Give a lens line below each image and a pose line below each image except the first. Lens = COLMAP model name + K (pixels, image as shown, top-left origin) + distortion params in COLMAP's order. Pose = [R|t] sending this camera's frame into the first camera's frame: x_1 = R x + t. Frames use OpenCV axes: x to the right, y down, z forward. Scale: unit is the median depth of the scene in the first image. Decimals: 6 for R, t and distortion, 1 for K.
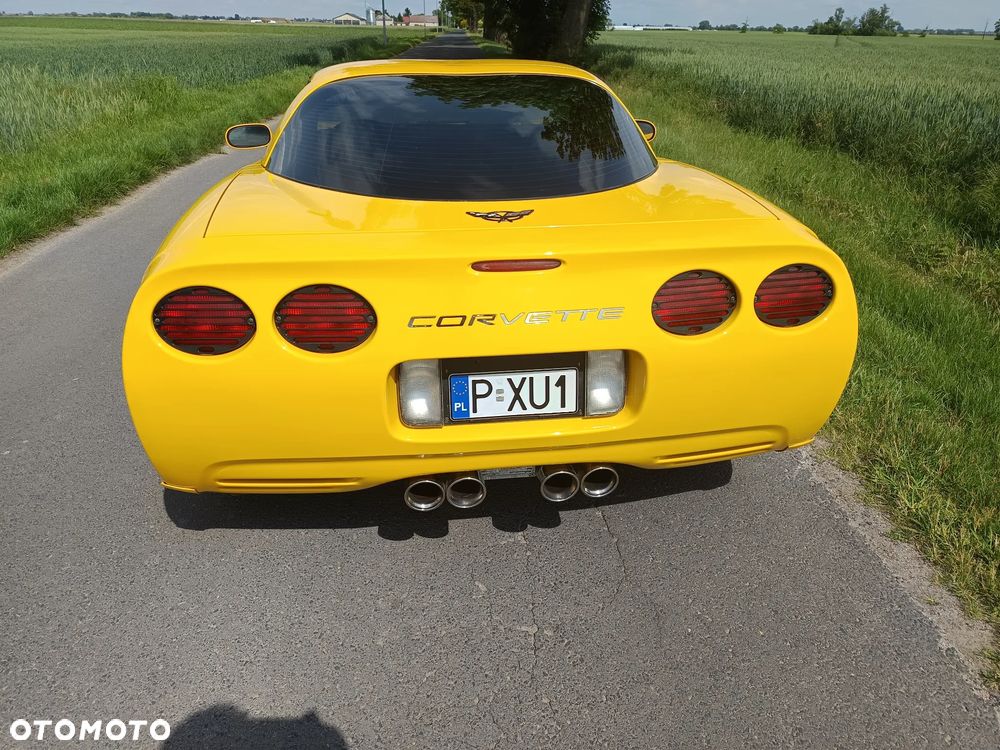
lens RADIAL K [[704.1, 0, 498.4], [0, 704.1, 379.4], [0, 0, 1]] dist [0.028496, -0.029453]
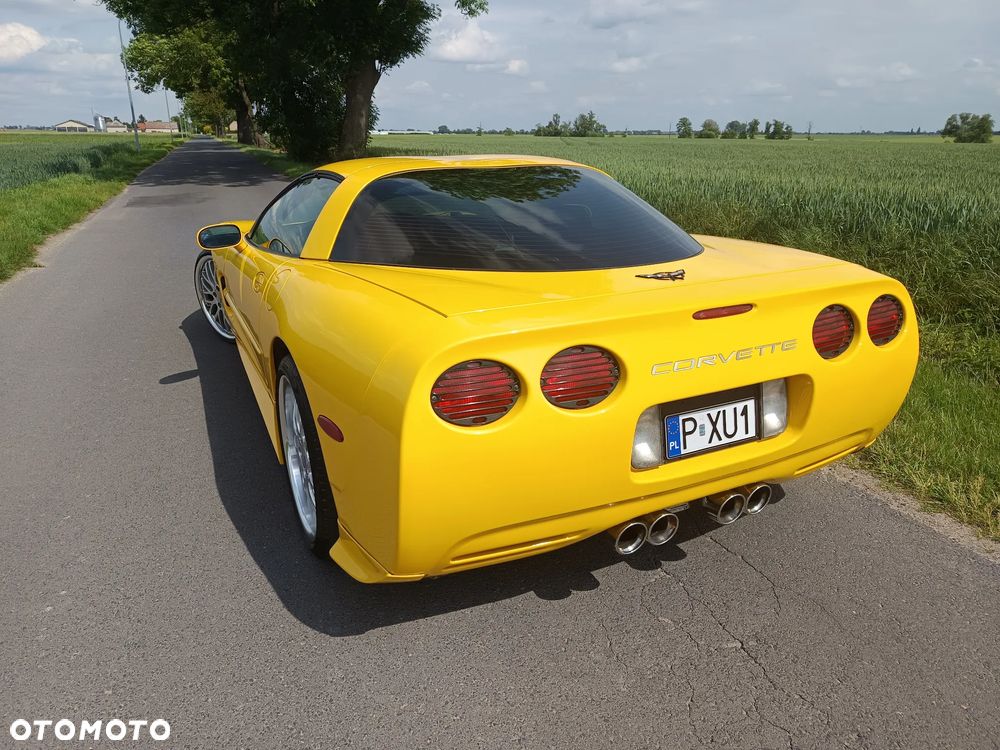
lens RADIAL K [[704.1, 0, 498.4], [0, 704.1, 379.4], [0, 0, 1]] dist [0.028496, -0.029453]
pose [[0.944800, -0.118401, 0.305507, -0.630767], [0.155458, 0.982780, -0.099881, 0.005059], [-0.288420, 0.141861, 0.946937, 0.019237]]
